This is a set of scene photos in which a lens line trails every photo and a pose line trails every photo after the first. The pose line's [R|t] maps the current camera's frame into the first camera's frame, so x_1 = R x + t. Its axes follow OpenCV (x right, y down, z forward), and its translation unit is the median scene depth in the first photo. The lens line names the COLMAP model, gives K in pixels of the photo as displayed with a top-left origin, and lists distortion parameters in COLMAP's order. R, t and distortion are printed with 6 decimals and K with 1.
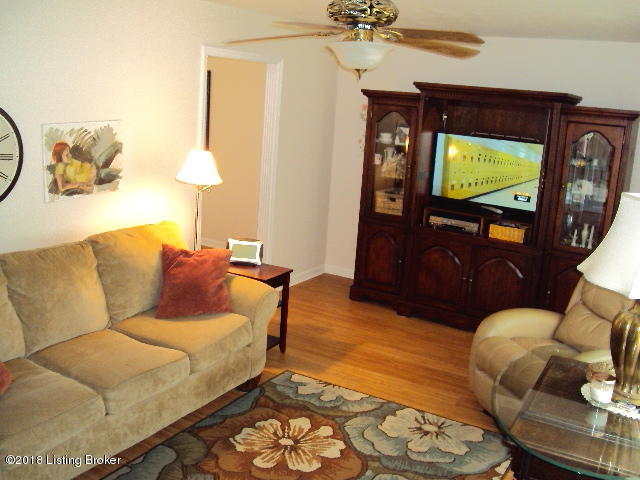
lens RADIAL K [[678.6, 0, 320.0], [0, 678.6, 240.0], [0, 0, 1]] dist [-0.189925, 0.226080]
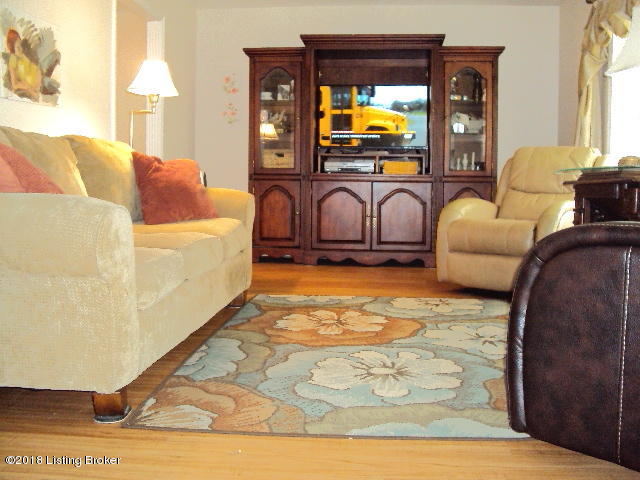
lens RADIAL K [[678.6, 0, 320.0], [0, 678.6, 240.0], [0, 0, 1]] dist [-0.189925, 0.226080]
pose [[0.902249, -0.090088, 0.421701, -0.385819], [0.142724, 0.985203, -0.094896, 0.236336], [-0.406912, 0.145807, 0.901756, 0.113352]]
